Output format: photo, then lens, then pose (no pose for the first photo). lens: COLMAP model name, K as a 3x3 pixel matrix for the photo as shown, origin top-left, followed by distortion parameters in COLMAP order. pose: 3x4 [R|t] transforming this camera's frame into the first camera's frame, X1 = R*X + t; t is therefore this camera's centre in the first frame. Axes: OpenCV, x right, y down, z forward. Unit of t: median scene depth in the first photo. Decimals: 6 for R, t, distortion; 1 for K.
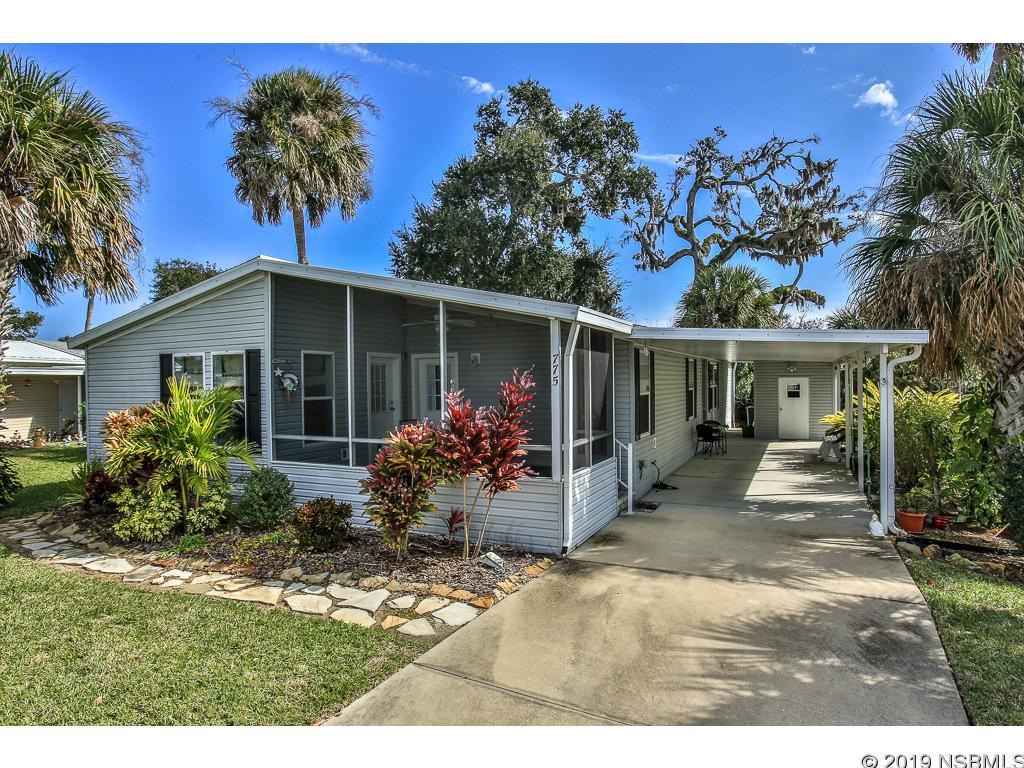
lens RADIAL K [[613.1, 0, 512.0], [0, 613.1, 384.0], [0, 0, 1]] dist [-0.033508, 0.000797]
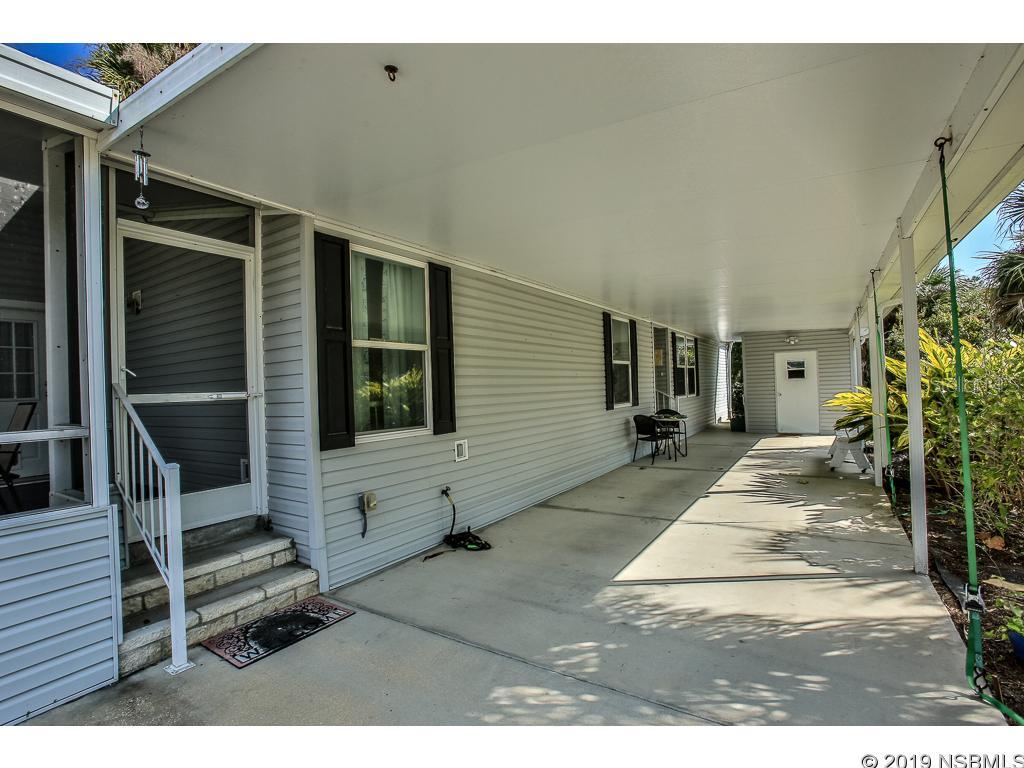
lens RADIAL K [[494.6, 0, 498.1], [0, 494.6, 385.8], [0, 0, 1]] dist [-0.042913, -0.000462]
pose [[0.987994, -0.027885, -0.151954, 0.243096], [0.026634, 0.999593, -0.010267, 0.035962], [0.152178, 0.006097, 0.988334, 0.447159]]
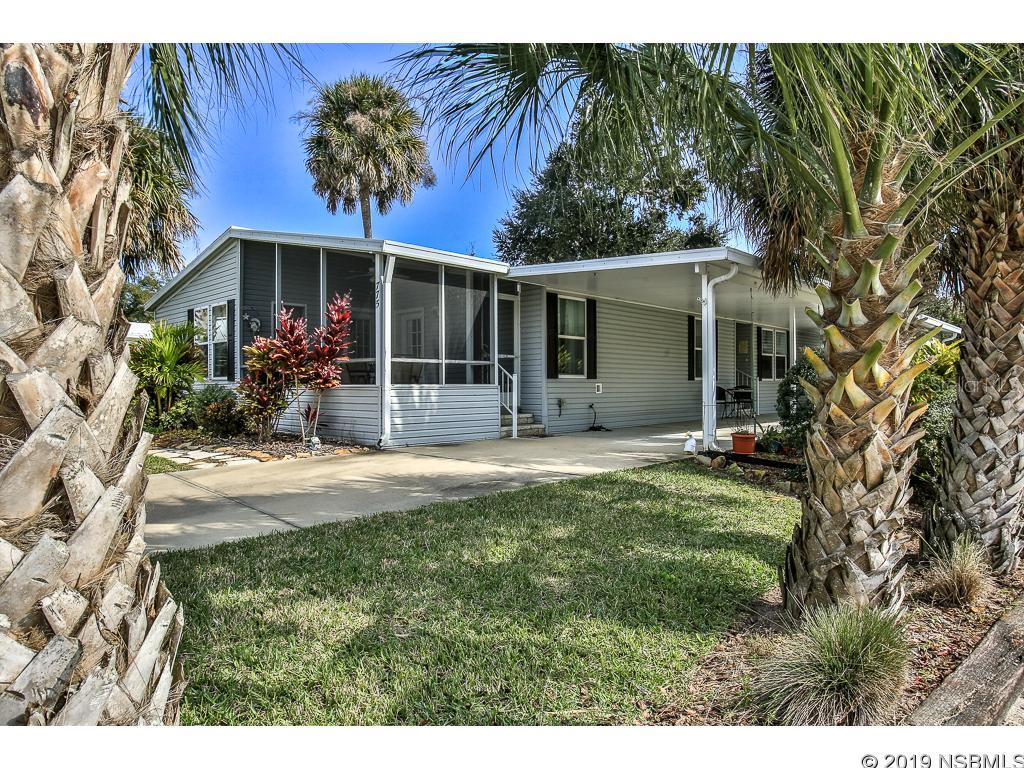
lens RADIAL K [[644.6, 0, 512.0], [0, 644.6, 384.0], [0, 0, 1]] dist [-0.031686, 0.000062]
pose [[0.951866, 0.004878, -0.306476, 0.318057], [-0.006790, 0.999964, -0.005174, 0.070855], [0.306439, 0.007006, 0.951864, -0.060114]]
